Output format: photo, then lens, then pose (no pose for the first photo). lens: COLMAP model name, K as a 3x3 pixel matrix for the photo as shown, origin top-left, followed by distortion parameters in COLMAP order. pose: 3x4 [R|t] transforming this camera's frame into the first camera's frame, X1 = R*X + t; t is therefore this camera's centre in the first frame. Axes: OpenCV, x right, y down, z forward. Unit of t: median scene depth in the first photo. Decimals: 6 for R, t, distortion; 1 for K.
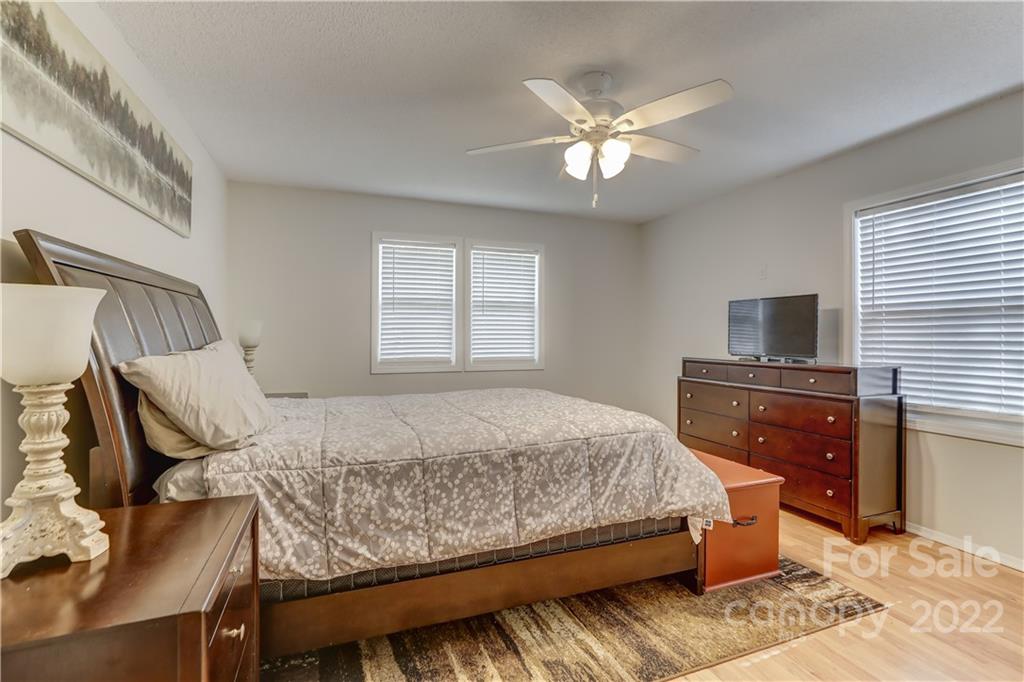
lens RADIAL K [[469.6, 0, 510.2], [0, 469.6, 344.2], [0, 0, 1]] dist [-0.022820, 0.001795]
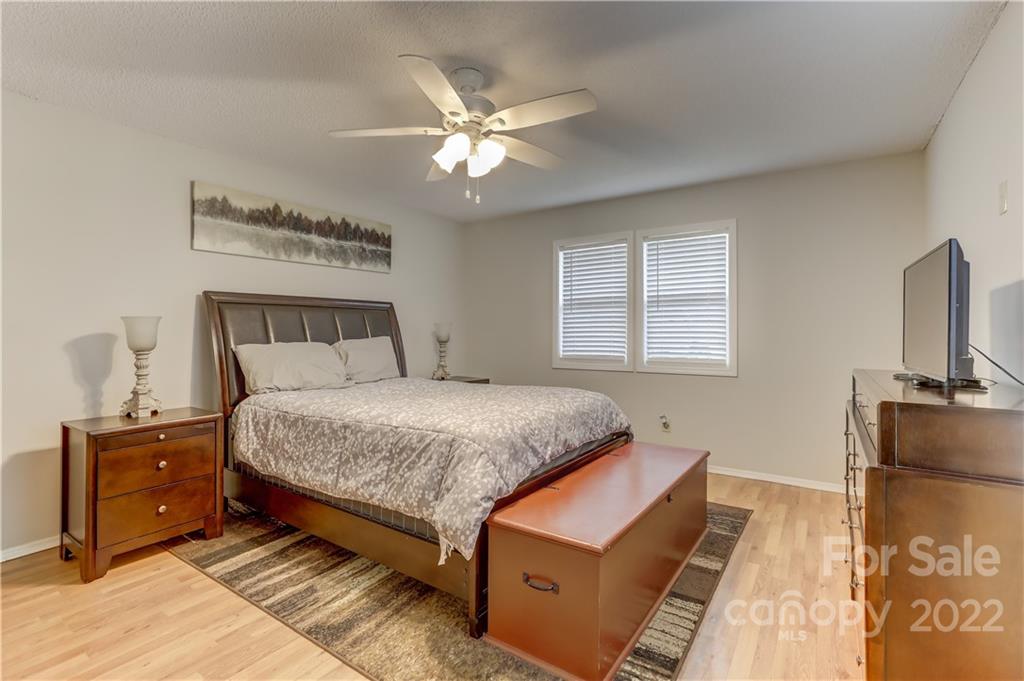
lens RADIAL K [[469.6, 0, 502.3], [0, 469.6, 332.1], [0, 0, 1]] dist [-0.022820, 0.001795]
pose [[0.564068, -0.005058, -0.825713, 1.259608], [-0.014013, 0.999779, -0.015697, -0.008203], [0.825609, 0.020425, 0.563872, 0.604584]]
